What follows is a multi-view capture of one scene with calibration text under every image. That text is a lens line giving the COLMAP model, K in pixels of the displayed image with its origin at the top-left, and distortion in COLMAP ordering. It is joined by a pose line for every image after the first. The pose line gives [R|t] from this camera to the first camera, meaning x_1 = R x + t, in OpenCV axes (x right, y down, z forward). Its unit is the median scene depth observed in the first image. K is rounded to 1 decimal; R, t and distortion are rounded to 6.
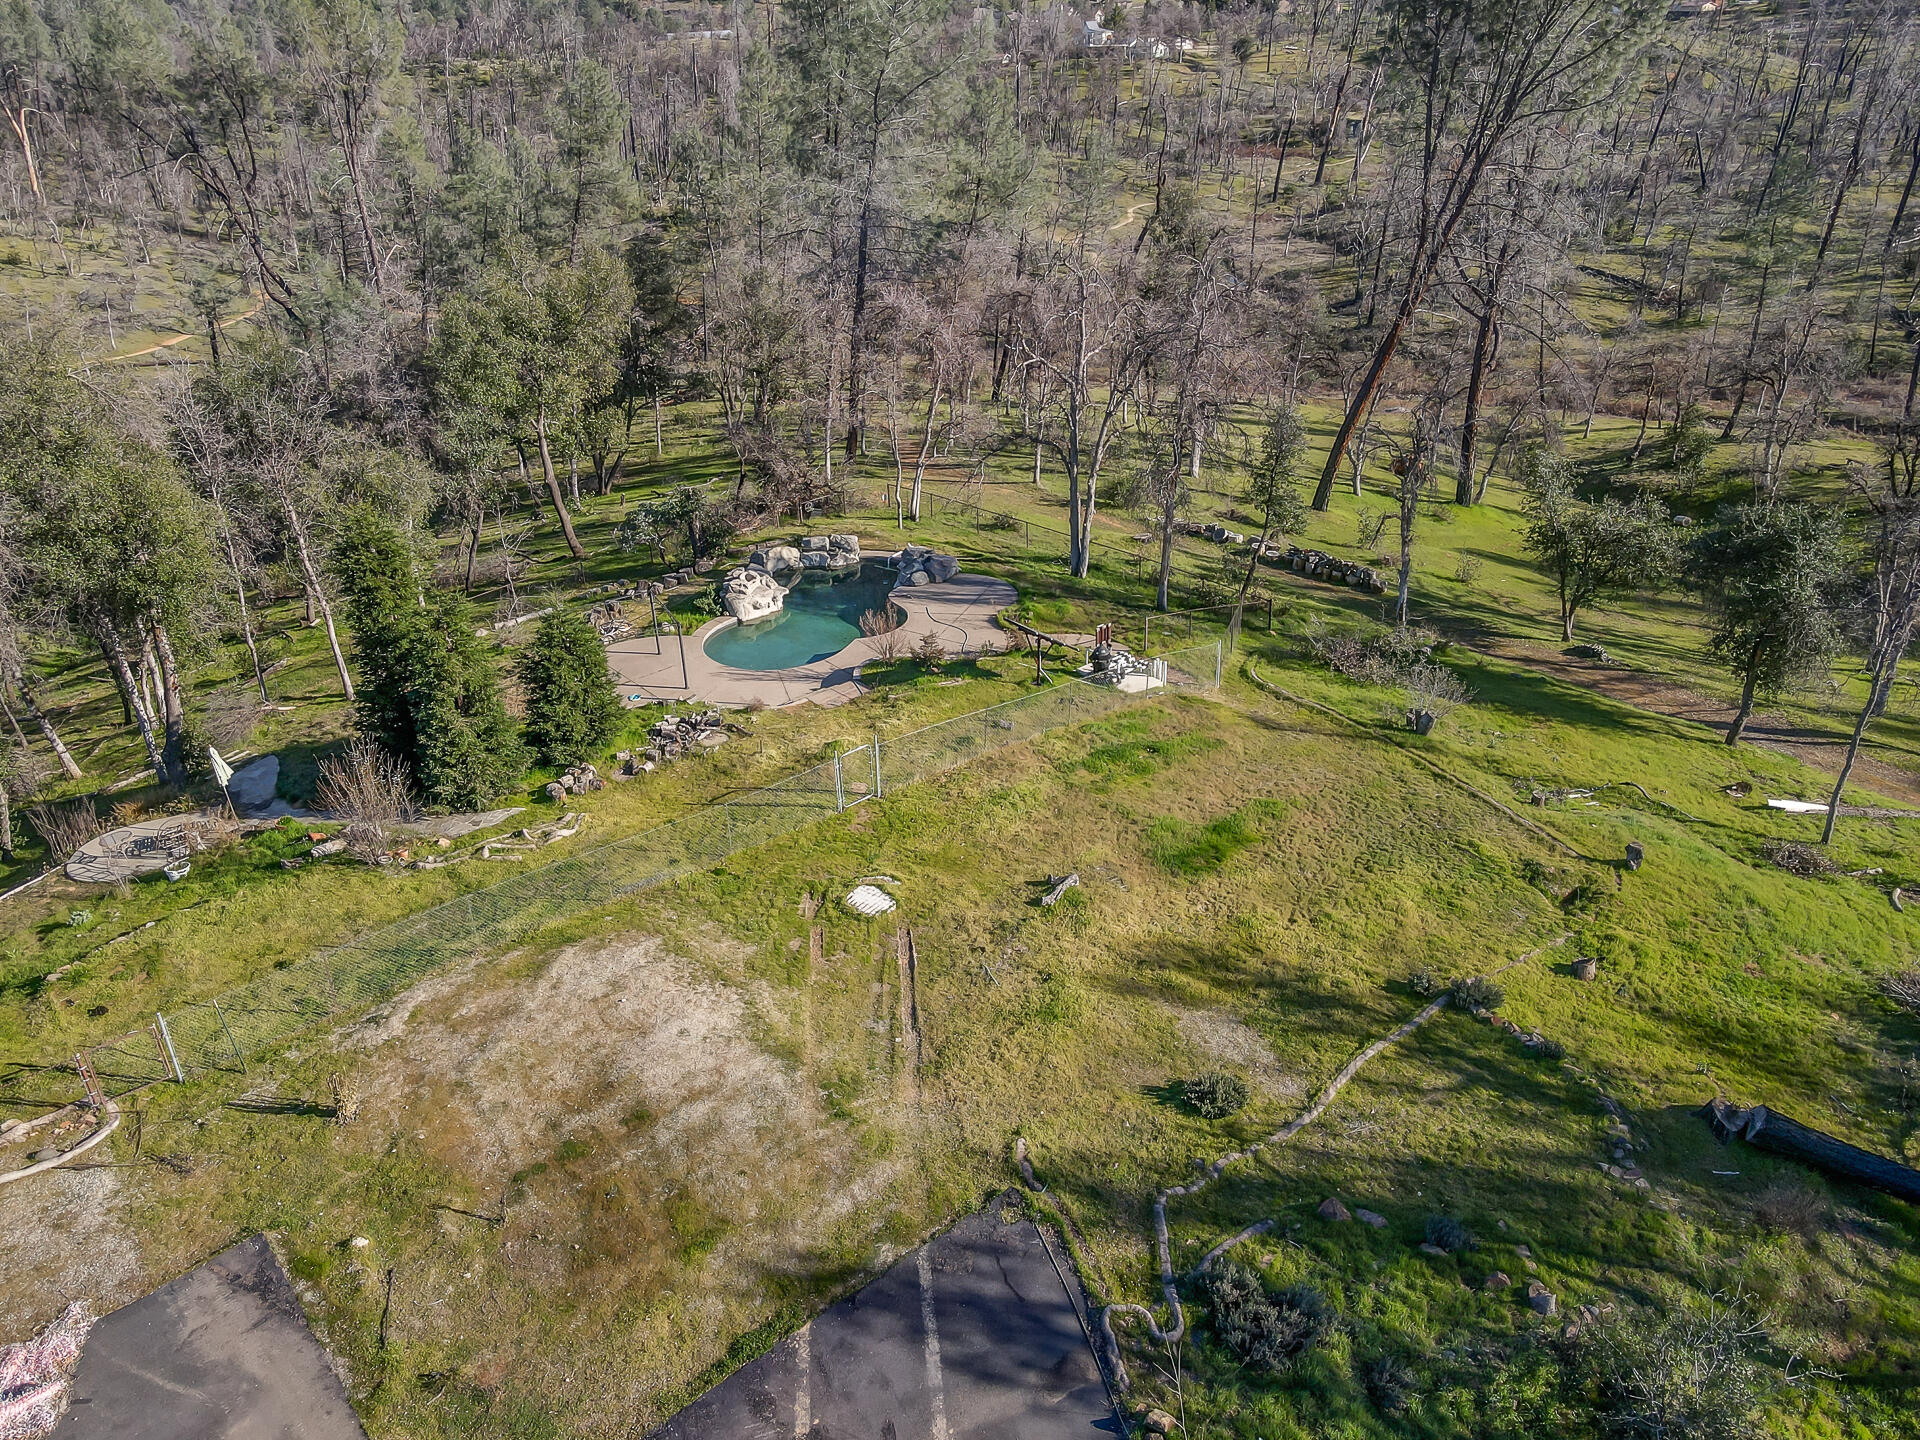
lens RADIAL K [[1410.1, 0, 961.3], [0, 1410.1, 705.1], [0, 0, 1]] dist [-0.013351, 0.045787]
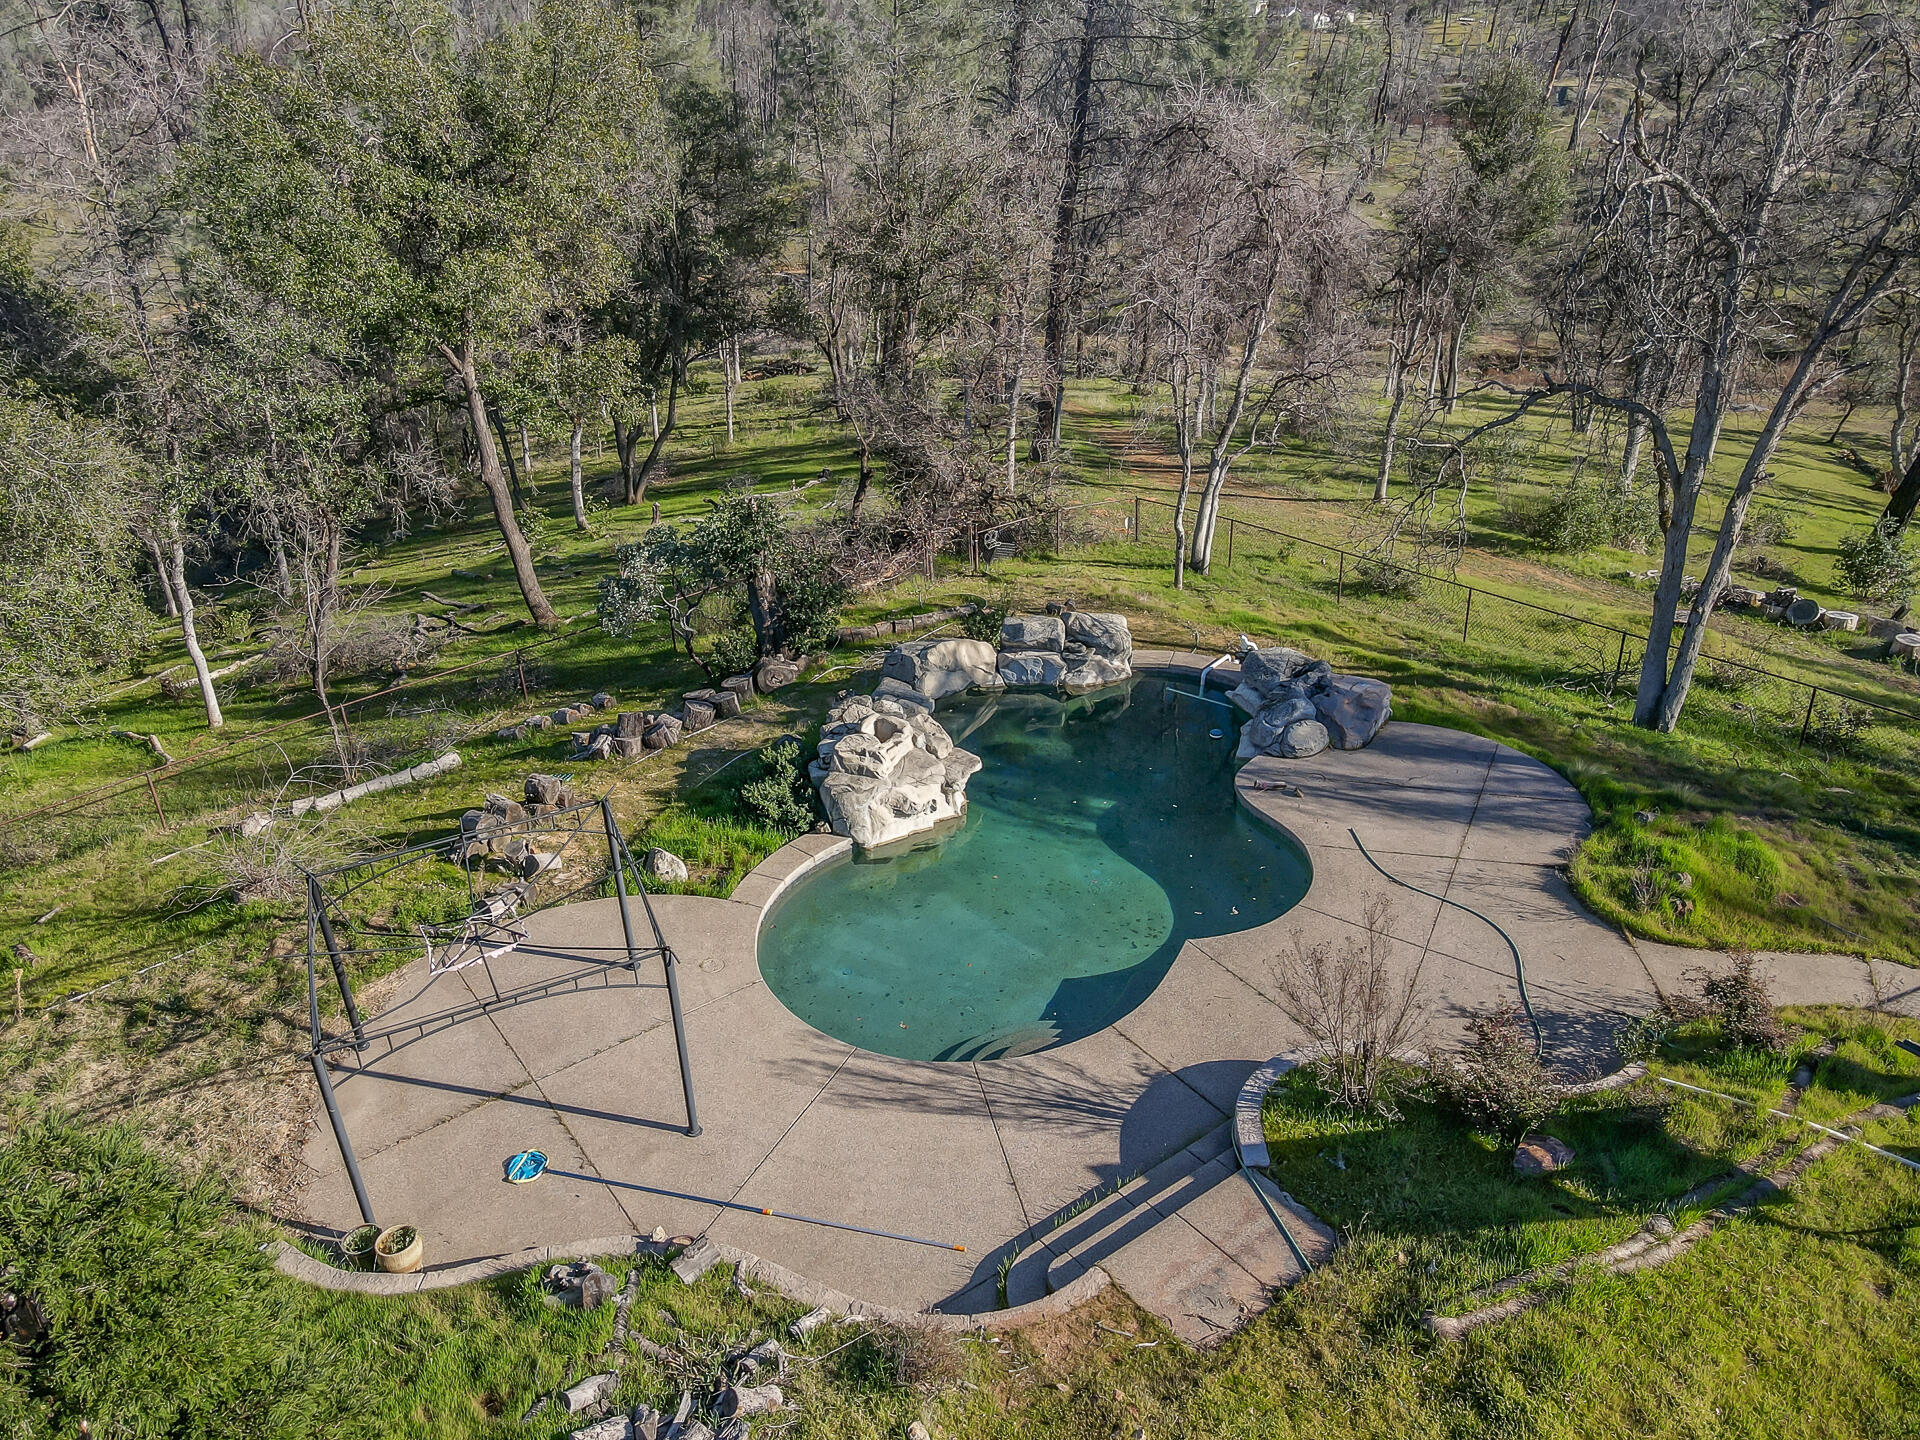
lens RADIAL K [[1437.4, 0, 960.0], [0, 1437.4, 689.5], [0, 0, 1]] dist [-0.000079, 0.010768]
pose [[0.997144, 0.030987, -0.068875, -0.094081], [-0.032380, 0.999291, -0.019200, -0.087135], [0.068231, 0.021376, 0.997441, 0.553062]]
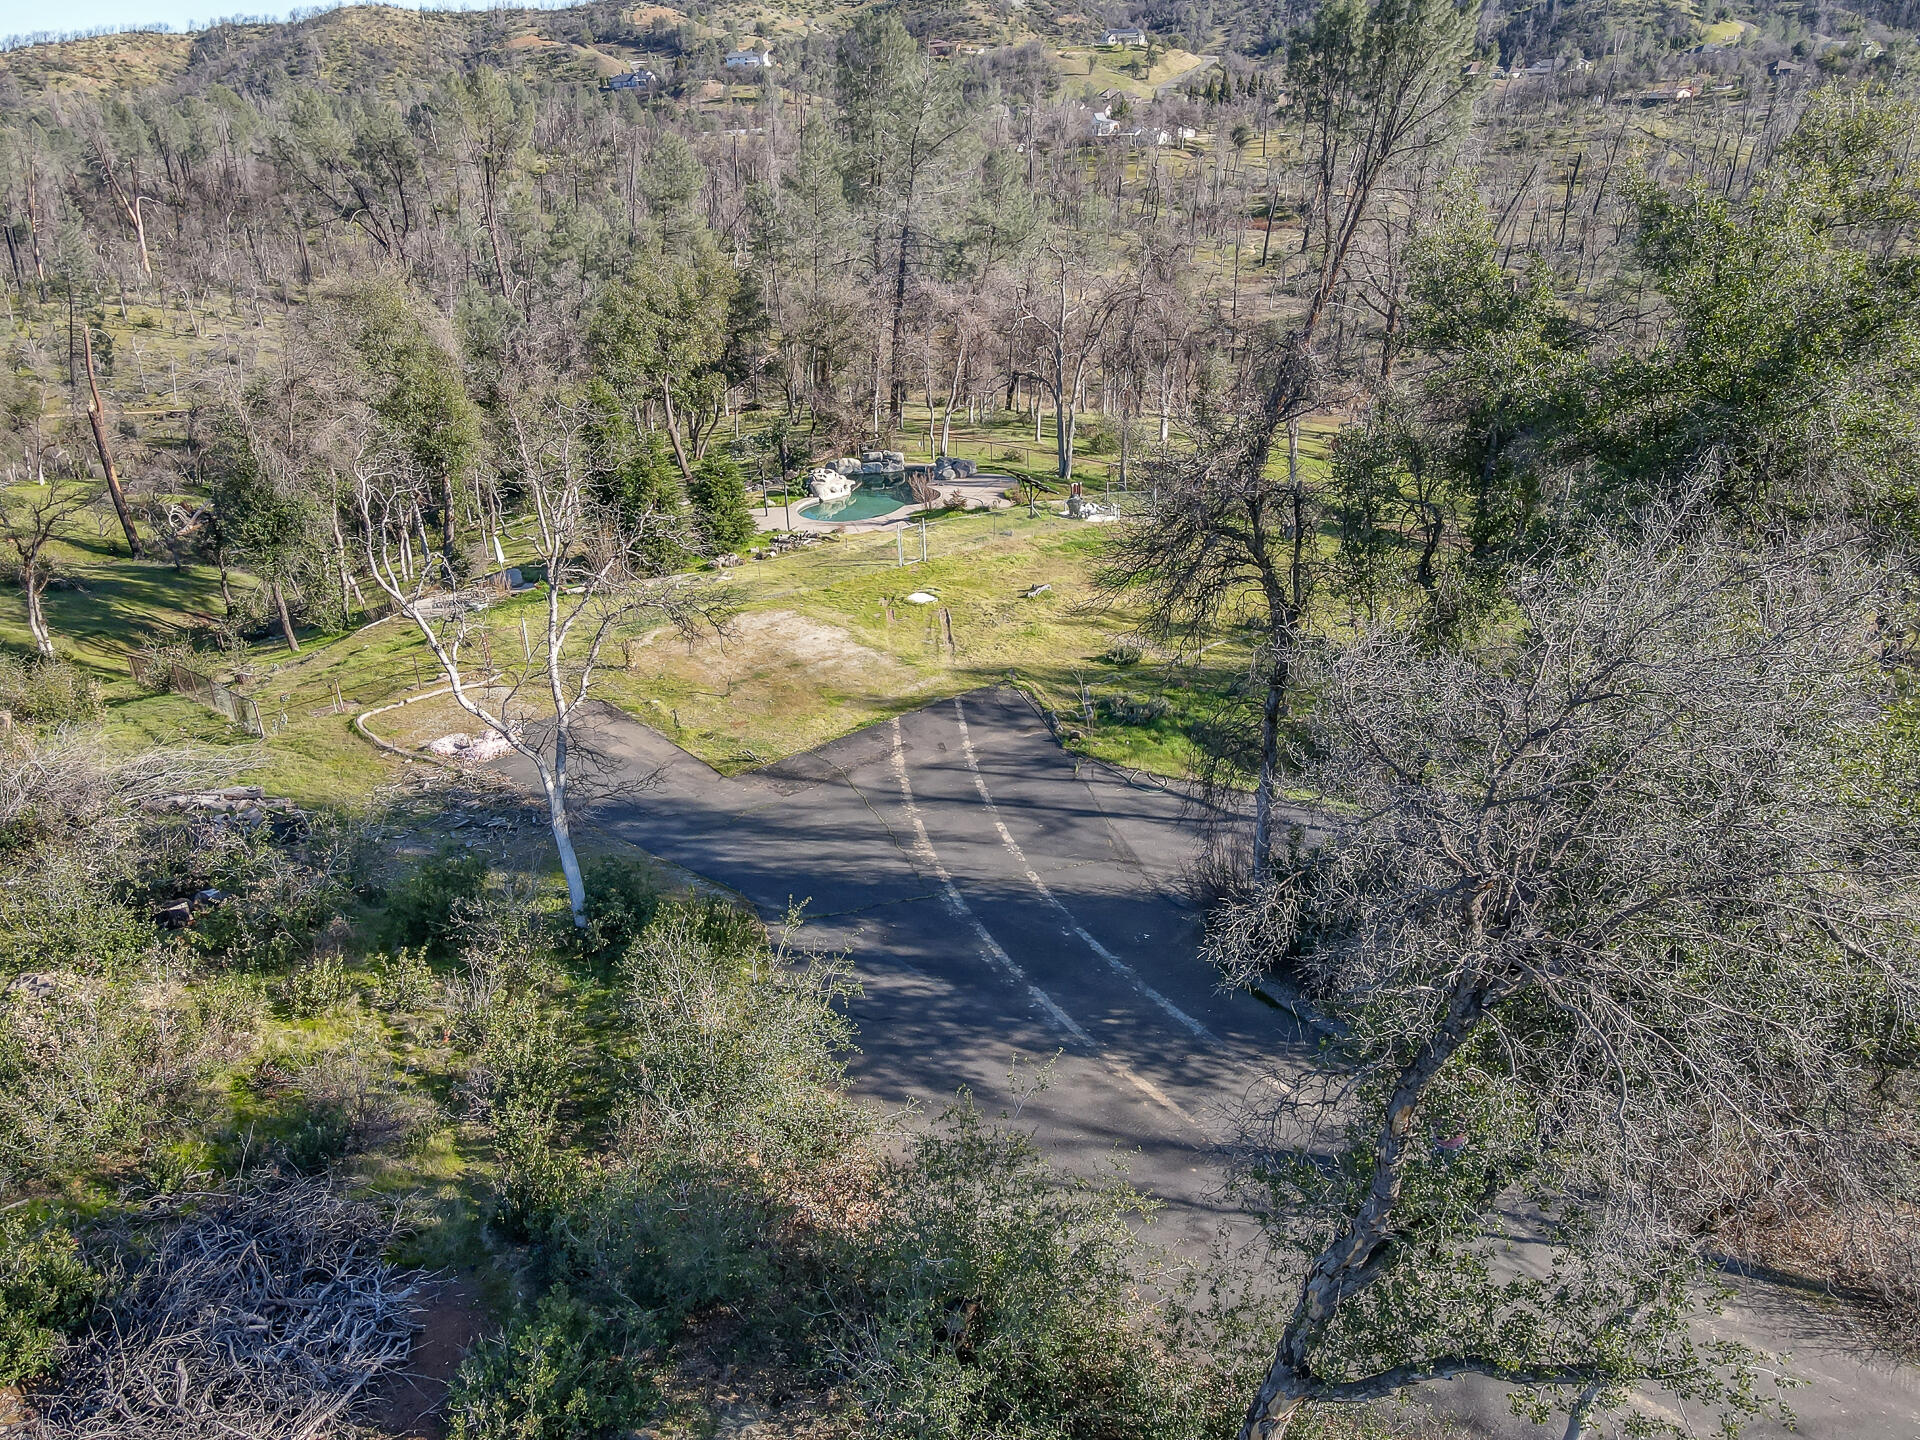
lens RADIAL K [[1399.9, 0, 960.0], [0, 1399.9, 720.0], [0, 0, 1]] dist [-0.059420, 0.153074]
pose [[0.999842, -0.006228, -0.016663, 0.002878], [0.005468, 0.998961, -0.045252, 0.201632], [0.016928, 0.045154, 0.998837, -0.341912]]
